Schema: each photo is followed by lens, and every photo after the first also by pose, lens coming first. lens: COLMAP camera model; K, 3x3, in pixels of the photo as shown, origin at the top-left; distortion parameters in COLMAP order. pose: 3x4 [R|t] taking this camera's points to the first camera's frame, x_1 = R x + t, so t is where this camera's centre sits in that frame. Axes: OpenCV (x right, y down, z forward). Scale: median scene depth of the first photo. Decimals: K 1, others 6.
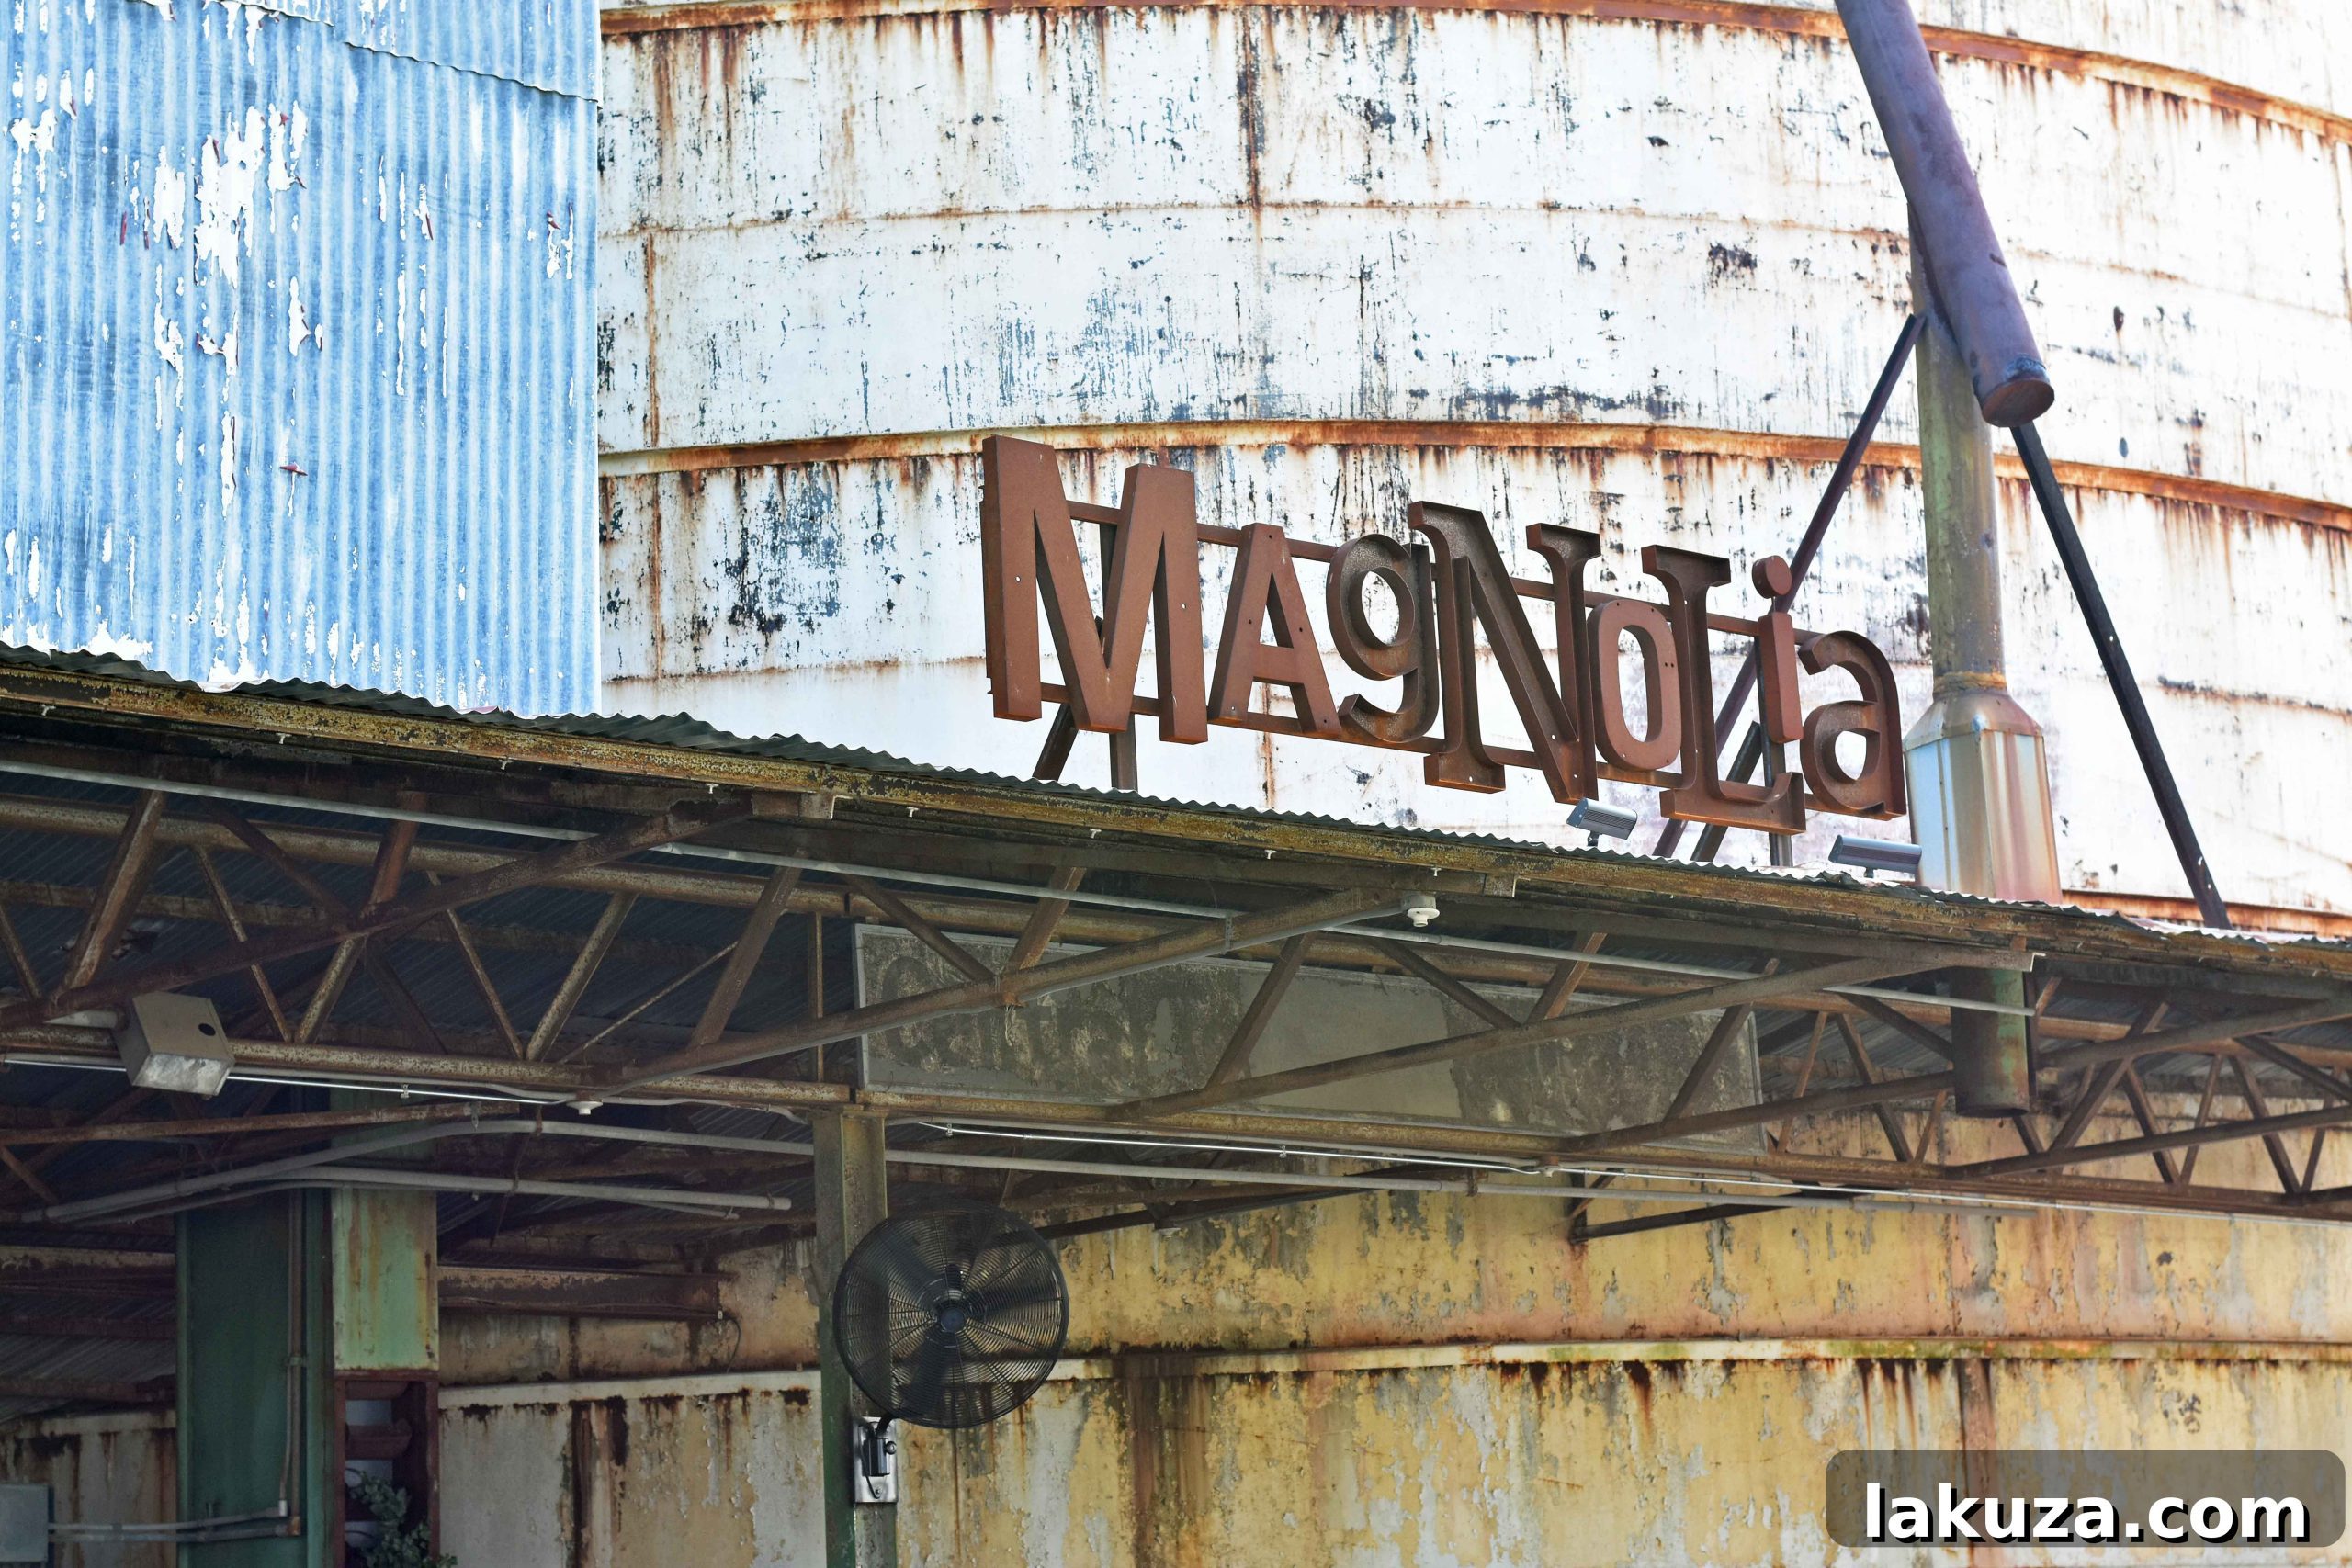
lens RADIAL K [[5158.0, 0, 1176.0], [0, 5158.0, 784.0], [0, 0, 1]] dist [0.002162, -0.001902]
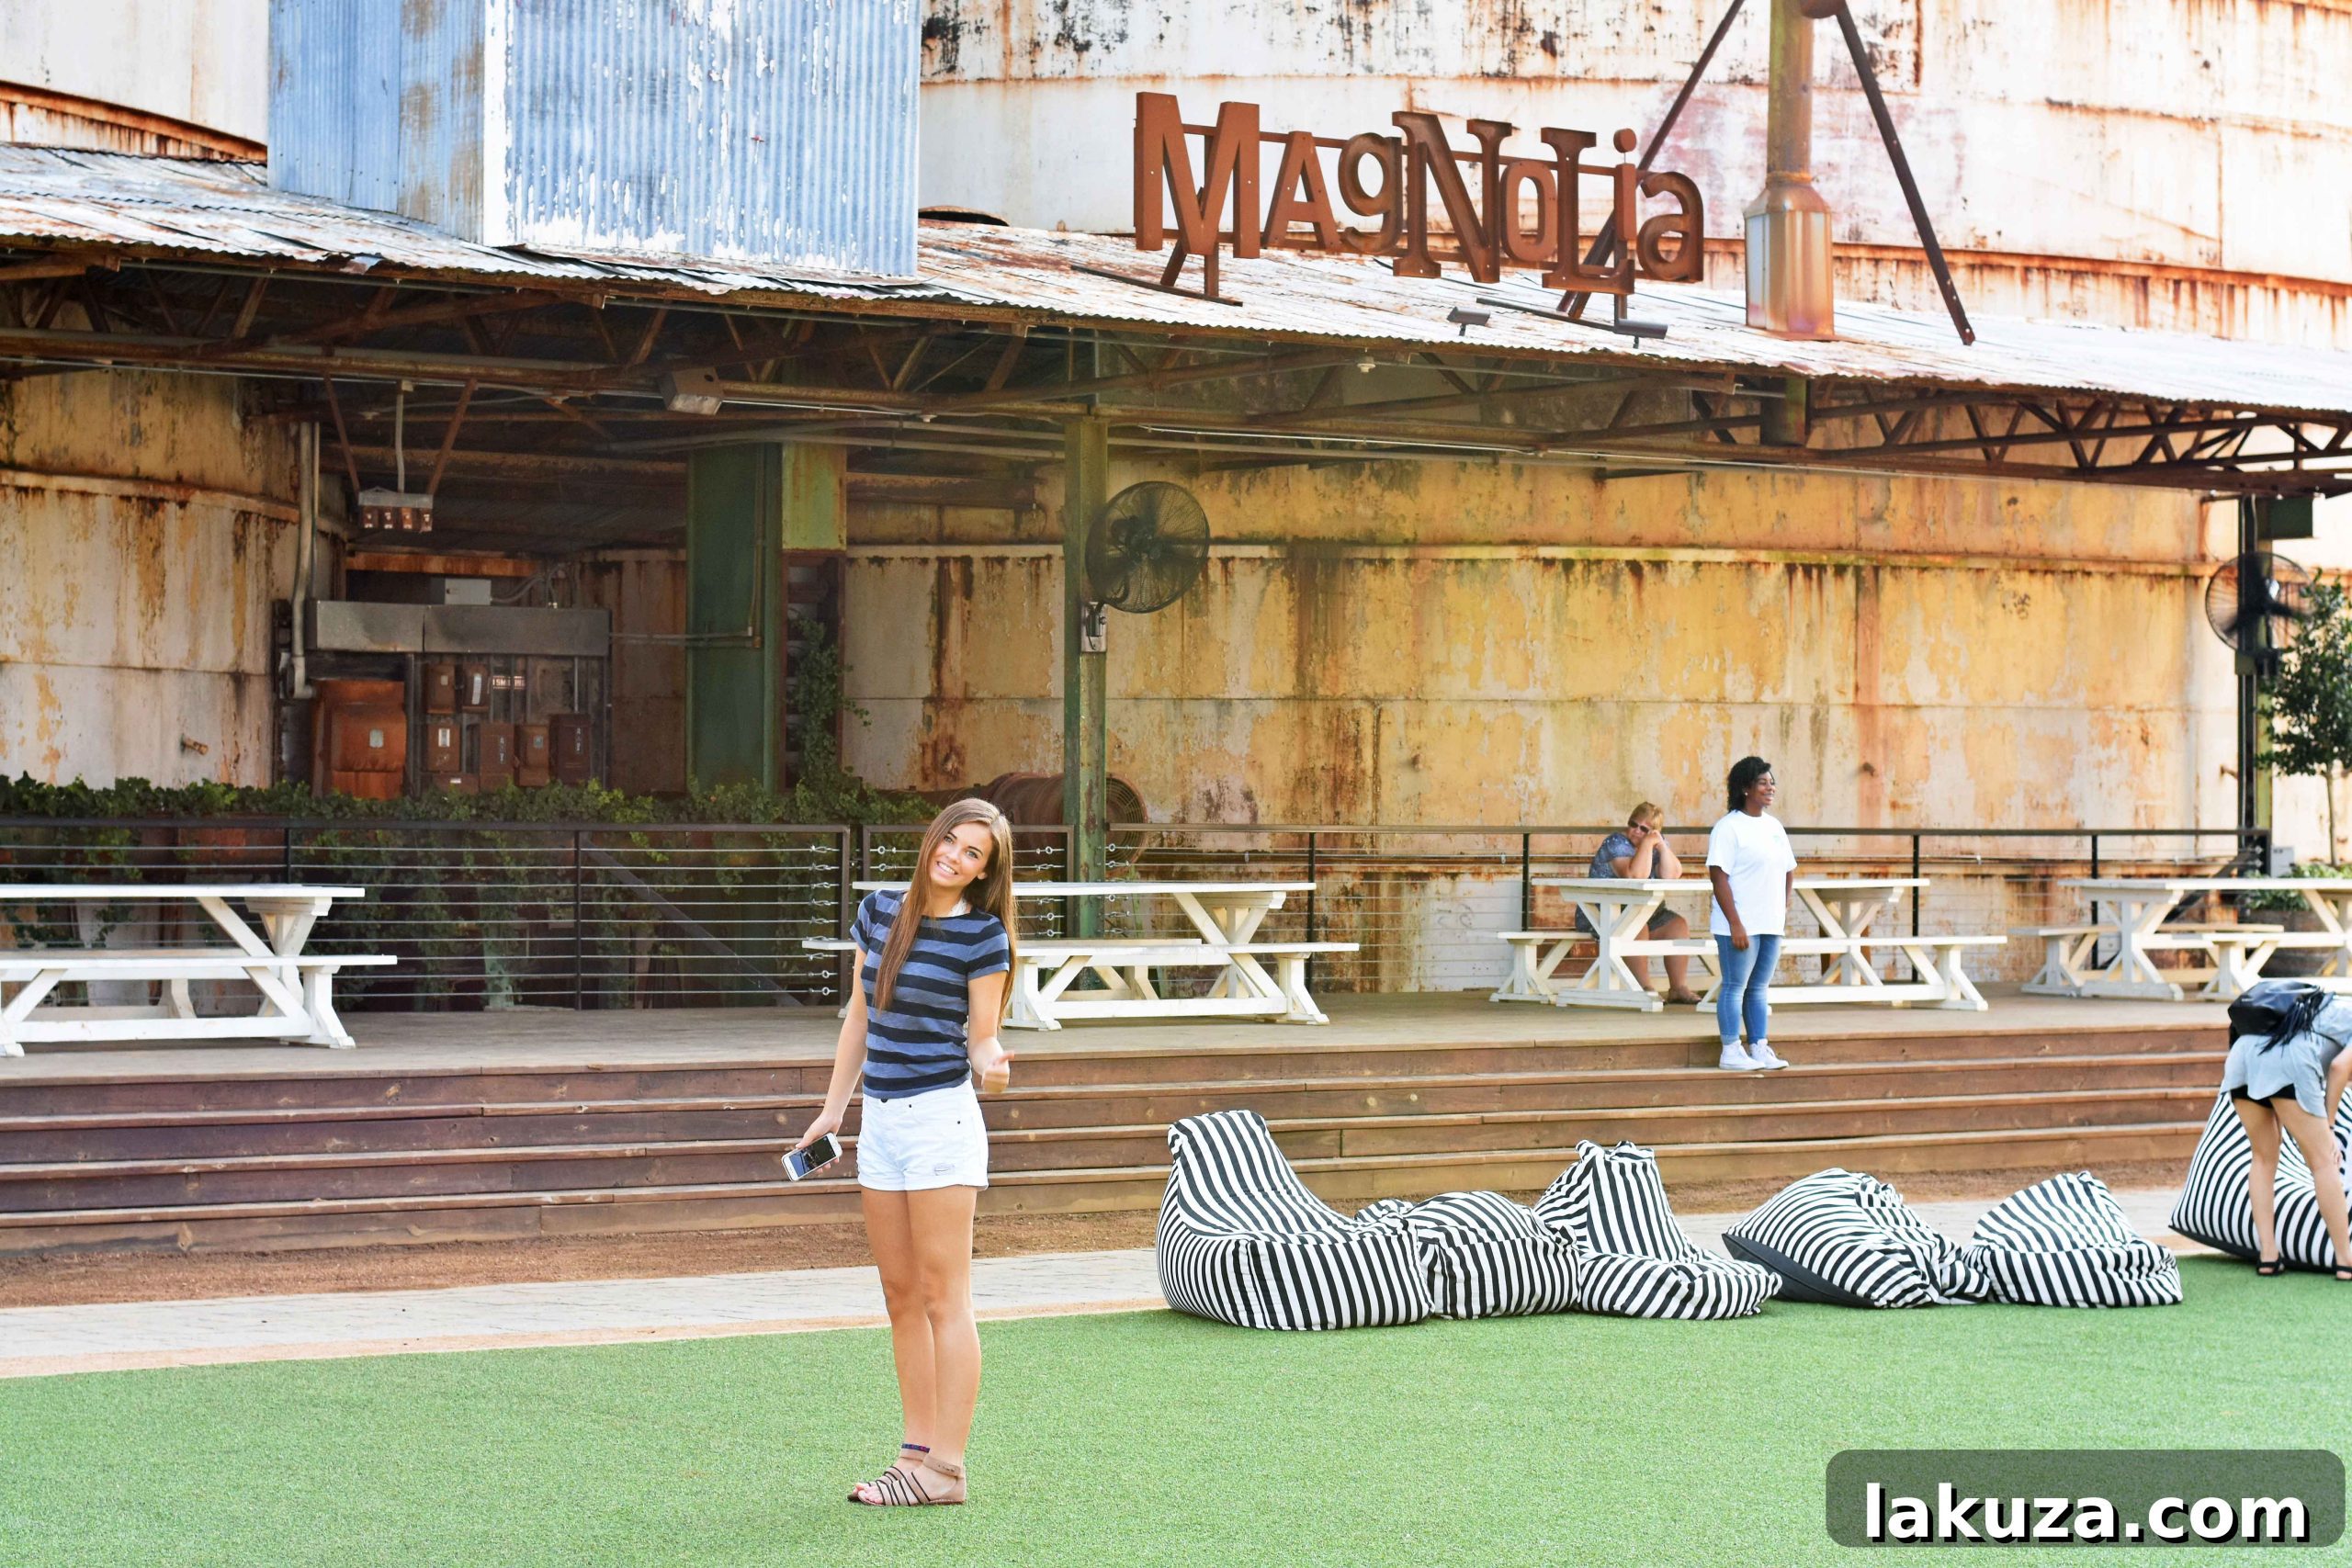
lens RADIAL K [[5158.0, 0, 1176.0], [0, 5158.0, 784.0], [0, 0, 1]] dist [0.002162, -0.001902]
pose [[0.994972, 0.046715, -0.088586, 0.130670], [-0.029105, 0.981244, 0.190559, -0.153487], [0.095827, -0.187022, 0.977671, -0.718175]]
